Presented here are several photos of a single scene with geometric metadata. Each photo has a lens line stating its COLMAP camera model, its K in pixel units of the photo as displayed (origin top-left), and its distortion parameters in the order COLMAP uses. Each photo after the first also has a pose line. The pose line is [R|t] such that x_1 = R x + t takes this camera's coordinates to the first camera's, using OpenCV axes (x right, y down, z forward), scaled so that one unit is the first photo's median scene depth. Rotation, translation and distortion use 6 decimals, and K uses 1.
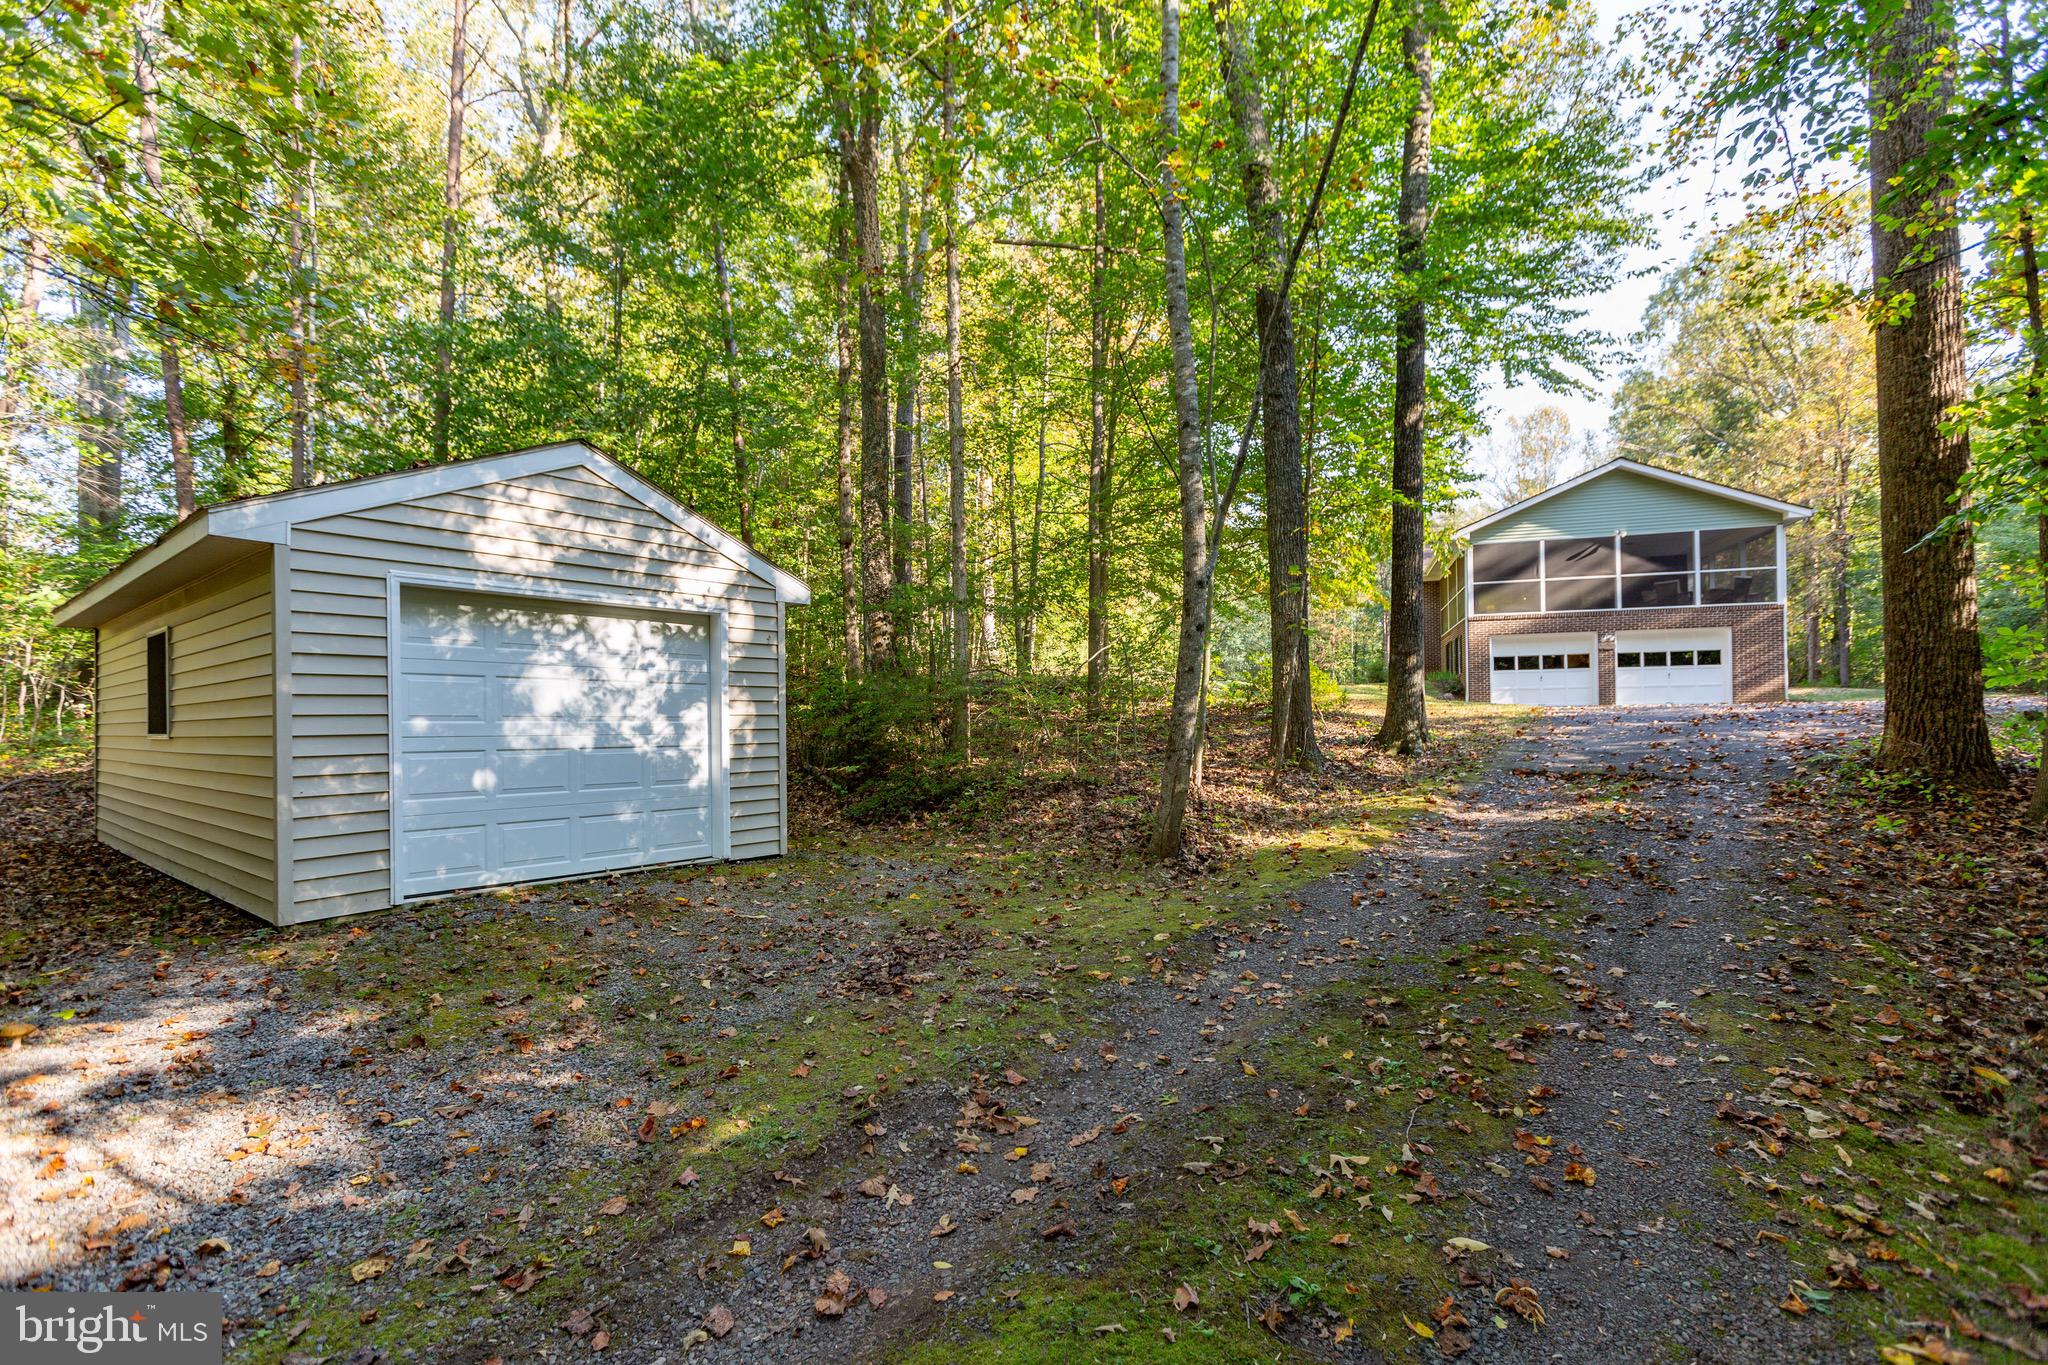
lens RADIAL K [[947.2, 0, 1024.0], [0, 947.2, 682.5], [0, 0, 1]] dist [-0.001267, 0.000598]
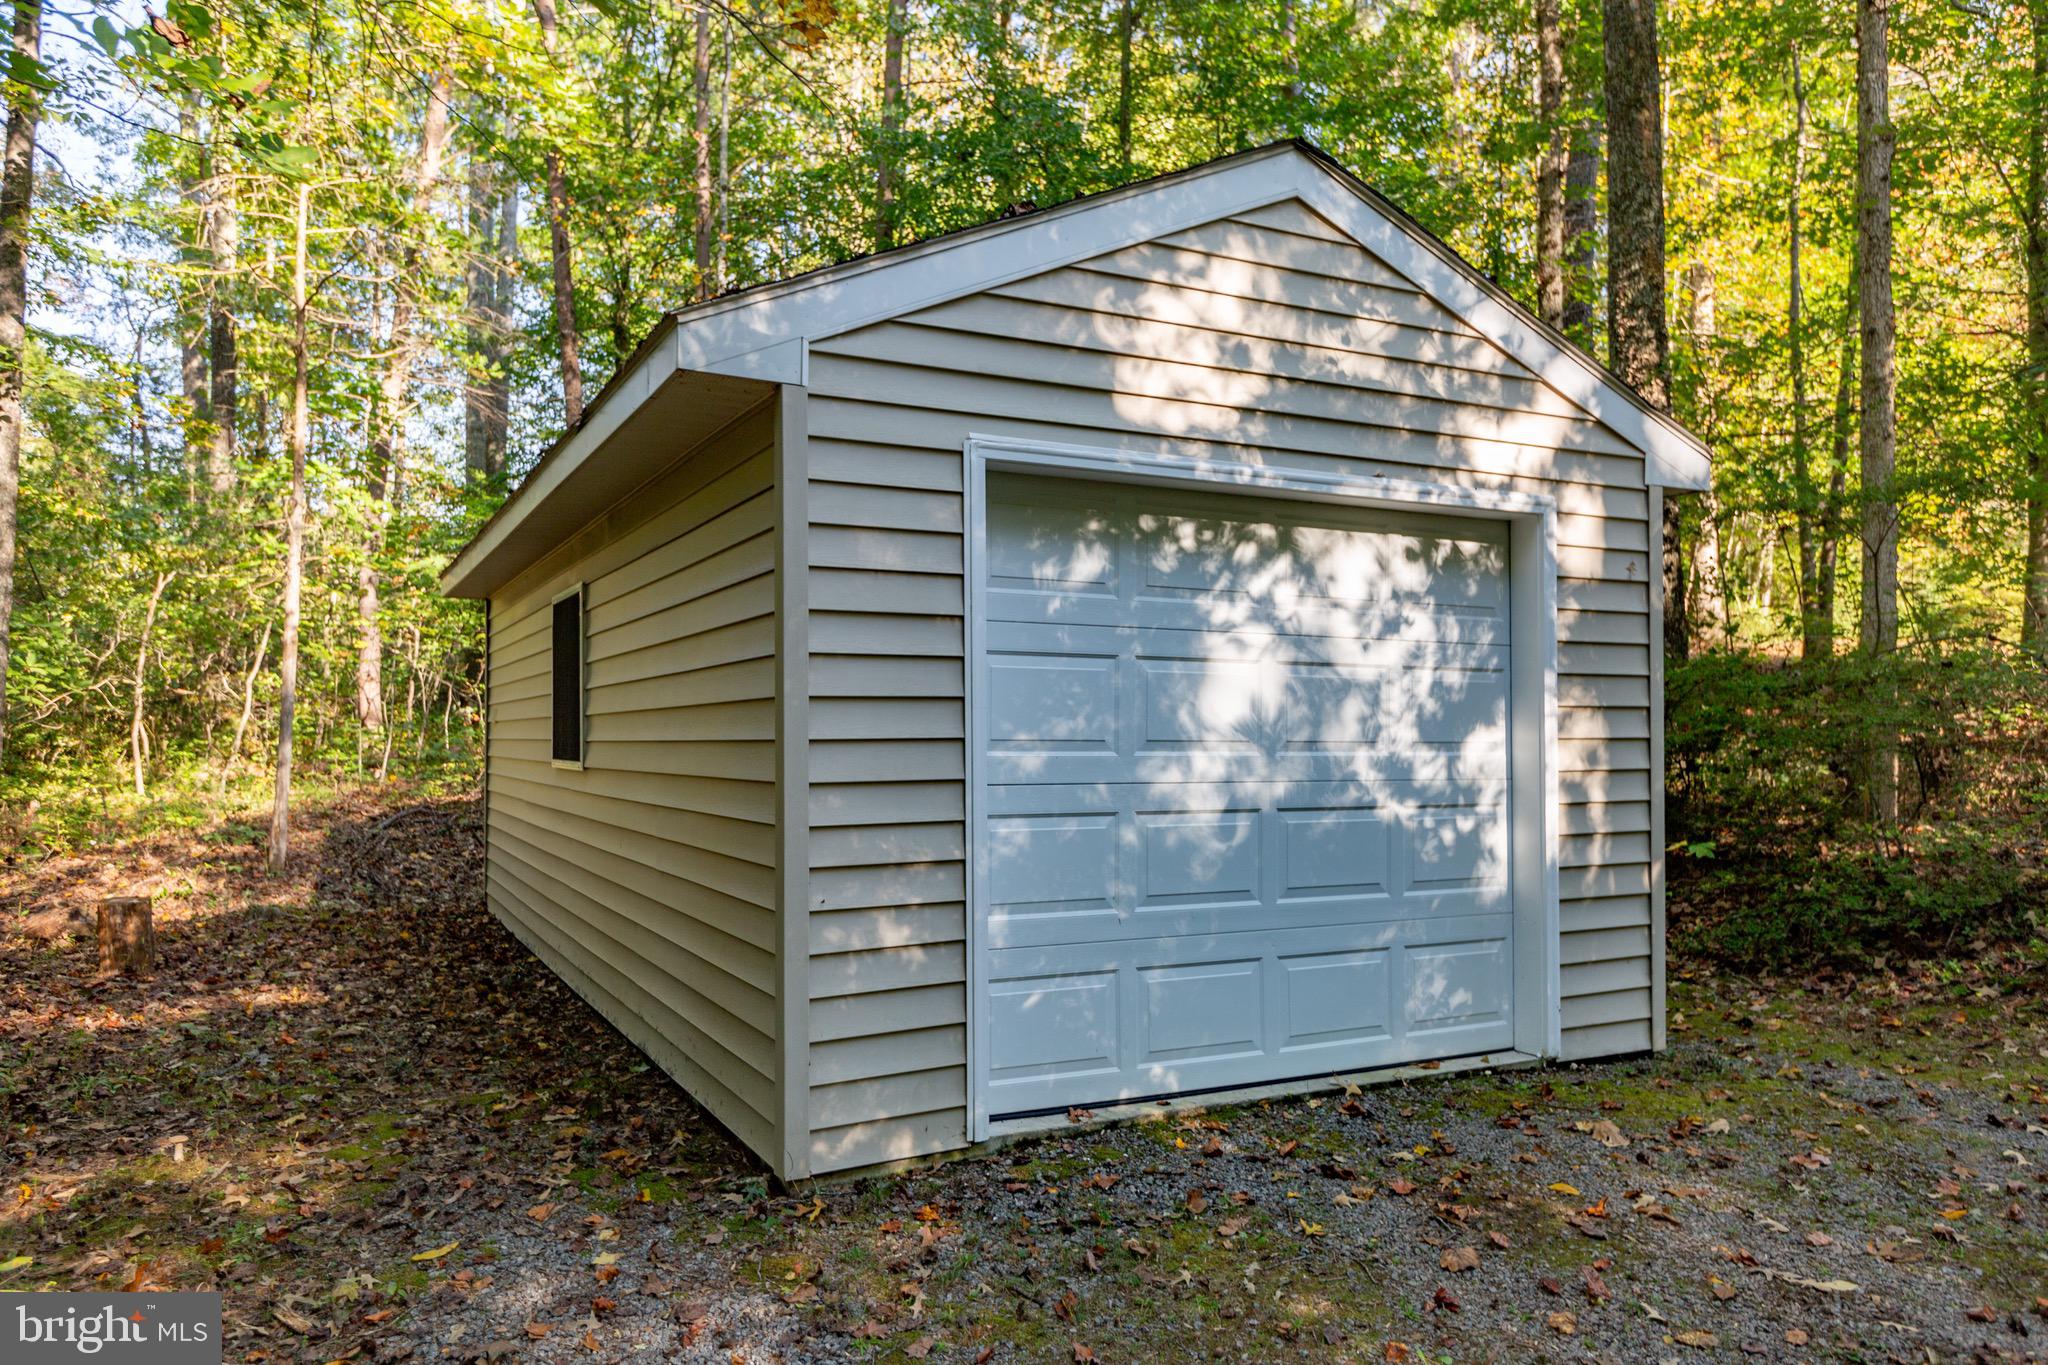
lens RADIAL K [[1505.7, 0, 1023.7], [0, 1505.7, 630.8], [0, 0, 1]] dist [0.035618, -0.000852]
pose [[0.908485, -0.019760, -0.417450, -0.261243], [0.008493, 0.999548, -0.028828, 0.001282], [0.417831, 0.022645, 0.908243, 0.257561]]
